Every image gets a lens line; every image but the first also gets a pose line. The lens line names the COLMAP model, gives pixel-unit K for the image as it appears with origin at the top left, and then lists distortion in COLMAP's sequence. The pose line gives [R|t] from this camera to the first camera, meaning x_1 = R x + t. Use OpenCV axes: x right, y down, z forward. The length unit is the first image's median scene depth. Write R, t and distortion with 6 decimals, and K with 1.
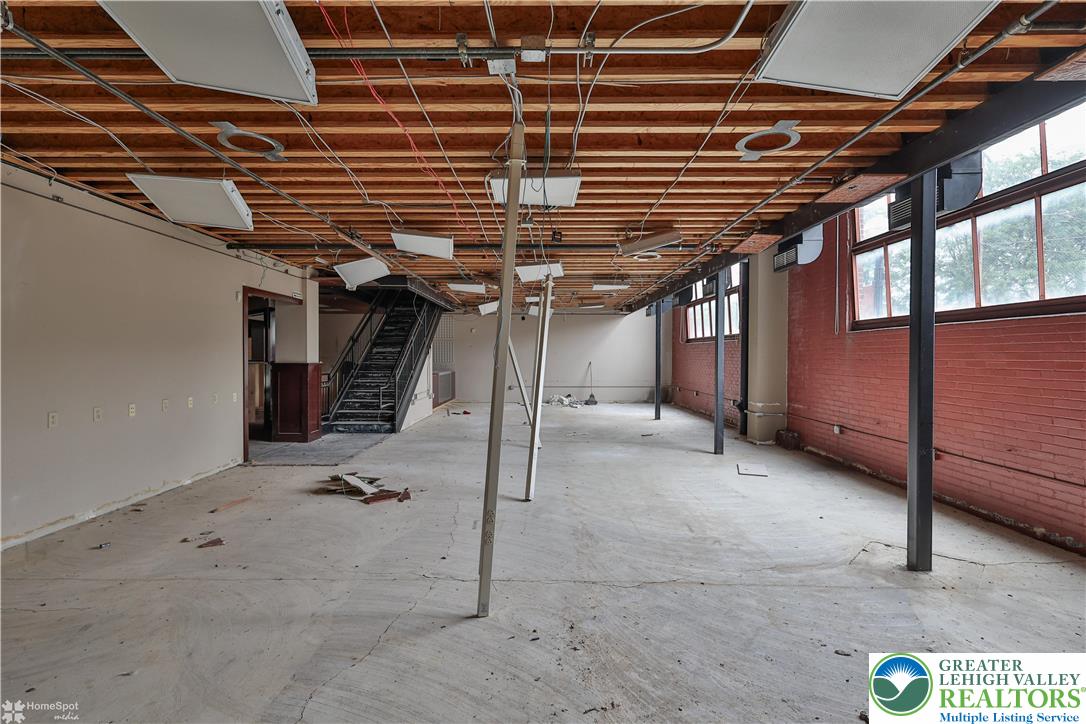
lens RADIAL K [[536.9, 0, 538.3], [0, 536.9, 367.5], [0, 0, 1]] dist [0.002250, 0.001214]
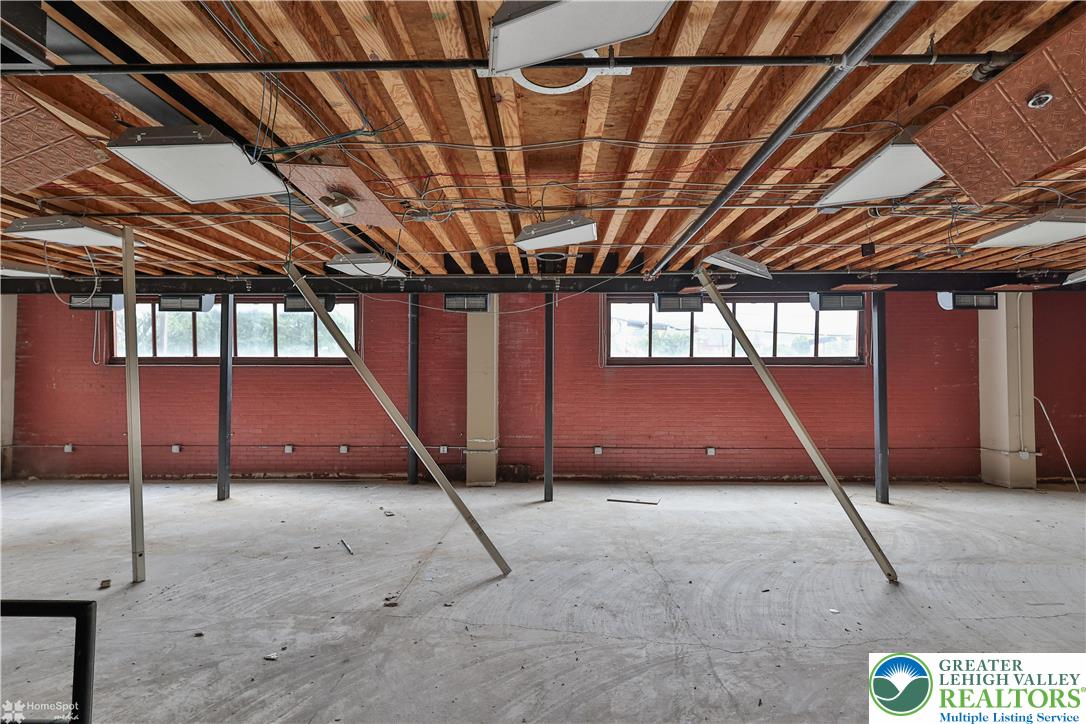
lens RADIAL K [[536.9, 0, 538.3], [0, 536.9, 367.5], [0, 0, 1]] dist [0.002250, 0.001214]
pose [[0.006105, 0.025071, 0.999667, -1.018445], [0.024716, 0.999376, -0.025215, -0.062166], [-0.999676, 0.024862, 0.005481, 1.906806]]
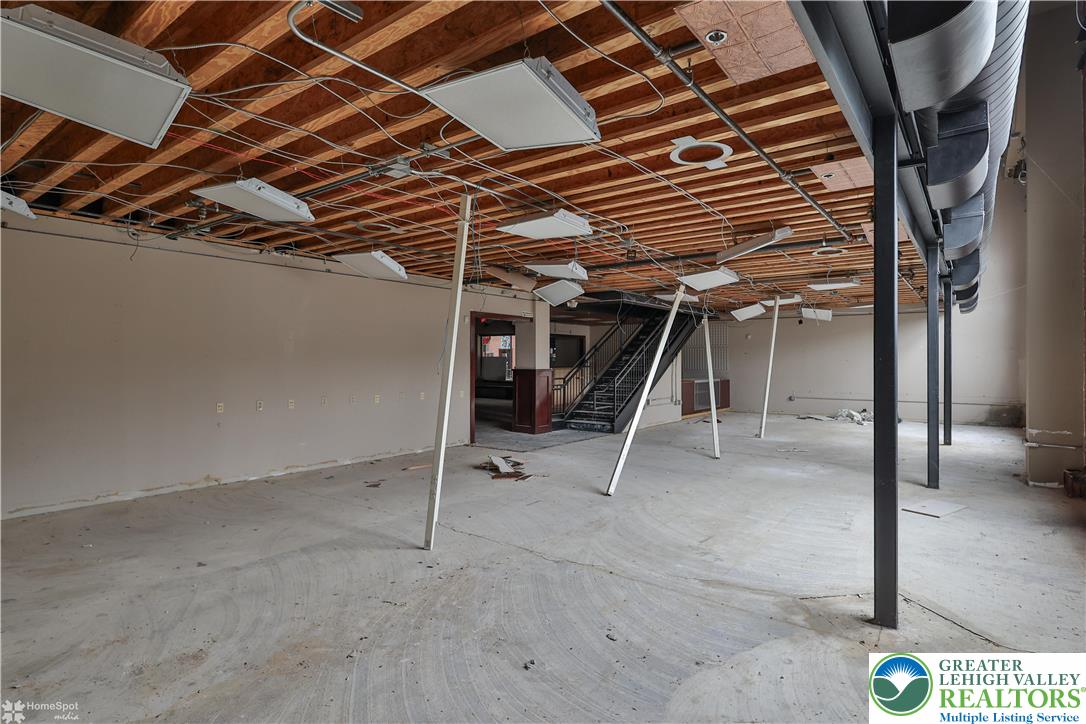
lens RADIAL K [[545.9, 0, 543.0], [0, 545.9, 362.0], [0, 0, 1]] dist [-0.002052, 0.000439]
pose [[0.811612, 0.001253, -0.584195, 0.666825], [-0.014953, 0.999715, -0.018630, -0.003905], [0.584005, 0.023856, 0.811400, 0.003502]]
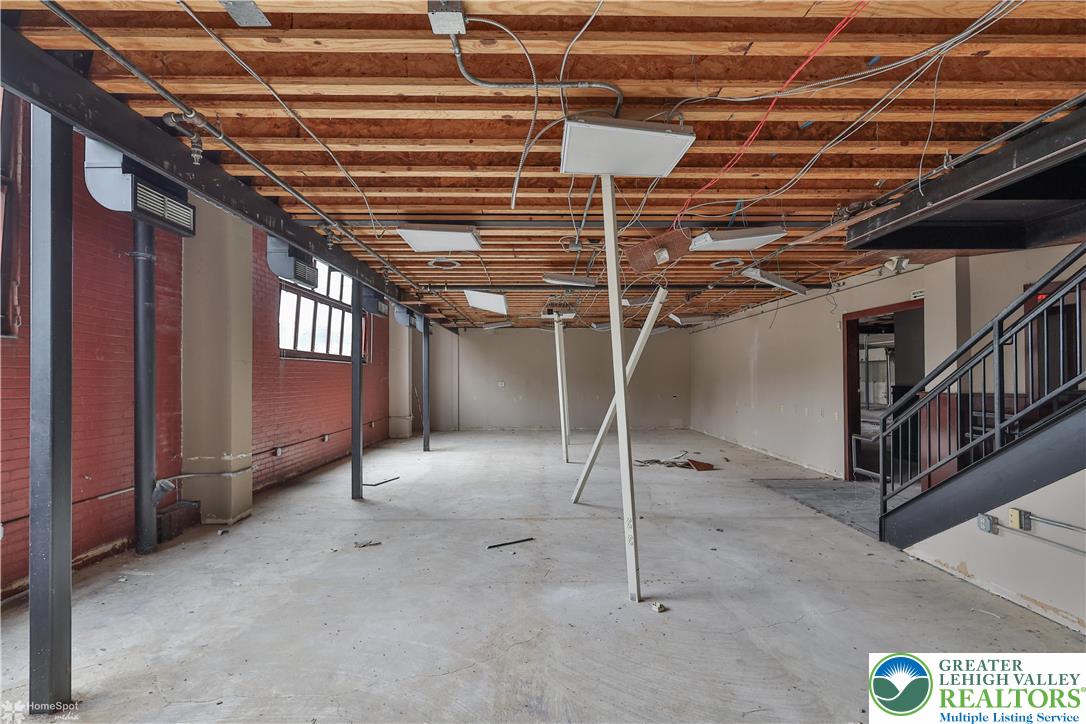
lens RADIAL K [[536.9, 0, 538.3], [0, 536.9, 367.5], [0, 0, 1]] dist [0.002250, 0.001214]
pose [[-0.999820, 0.000446, -0.018986, 0.135113], [0.000300, 0.999970, 0.007690, -0.091787], [0.018989, 0.007683, -0.999790, 3.489907]]
